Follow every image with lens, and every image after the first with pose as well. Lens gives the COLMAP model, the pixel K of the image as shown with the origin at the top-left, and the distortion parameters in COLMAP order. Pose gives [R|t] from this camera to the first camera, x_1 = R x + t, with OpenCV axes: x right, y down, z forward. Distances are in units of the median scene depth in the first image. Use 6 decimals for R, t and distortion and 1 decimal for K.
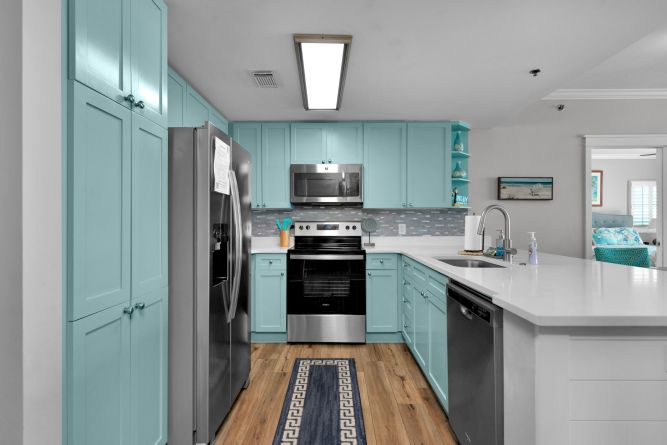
lens RADIAL K [[352.0, 0, 333.8], [0, 352.0, 214.3], [0, 0, 1]] dist [0.014504, 0.000058]
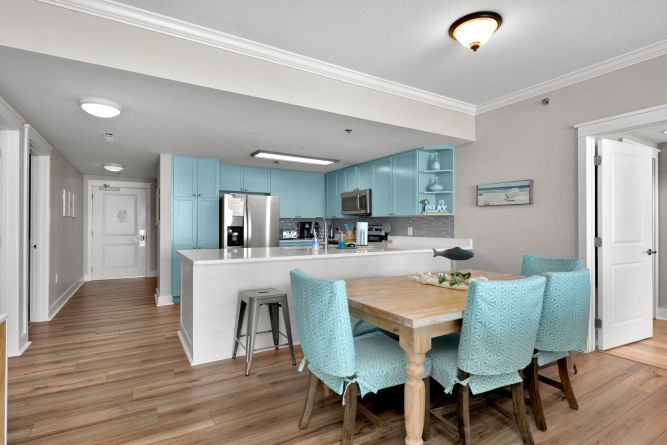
lens RADIAL K [[314.1, 0, 332.5], [0, 314.1, 221.7], [0, 0, 1]] dist [0.001399, -0.006245]
pose [[0.526141, -0.000869, -0.850397, 1.052463], [0.002361, 0.999997, 0.000439, 0.004012], [0.850394, -0.002239, 0.526142, 0.117775]]
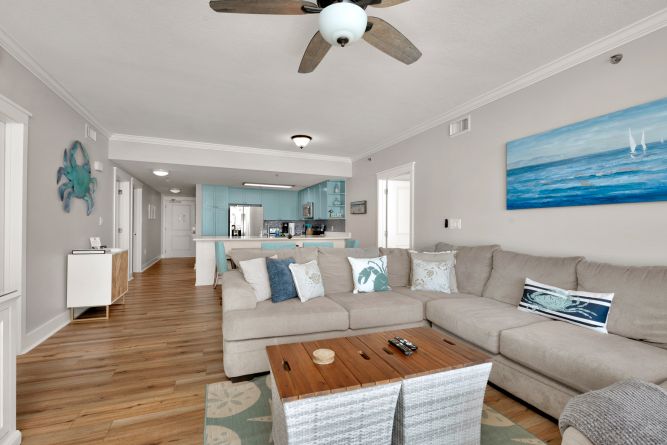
lens RADIAL K [[305.5, 0, 333.5], [0, 305.5, 222.5], [0, 0, 1]] dist [-0.000513, -0.000023]
pose [[0.364199, 0.001622, -0.931320, 1.978922], [-0.000558, 0.999999, 0.001523, 0.001636], [0.931321, -0.000035, 0.364199, 0.304846]]
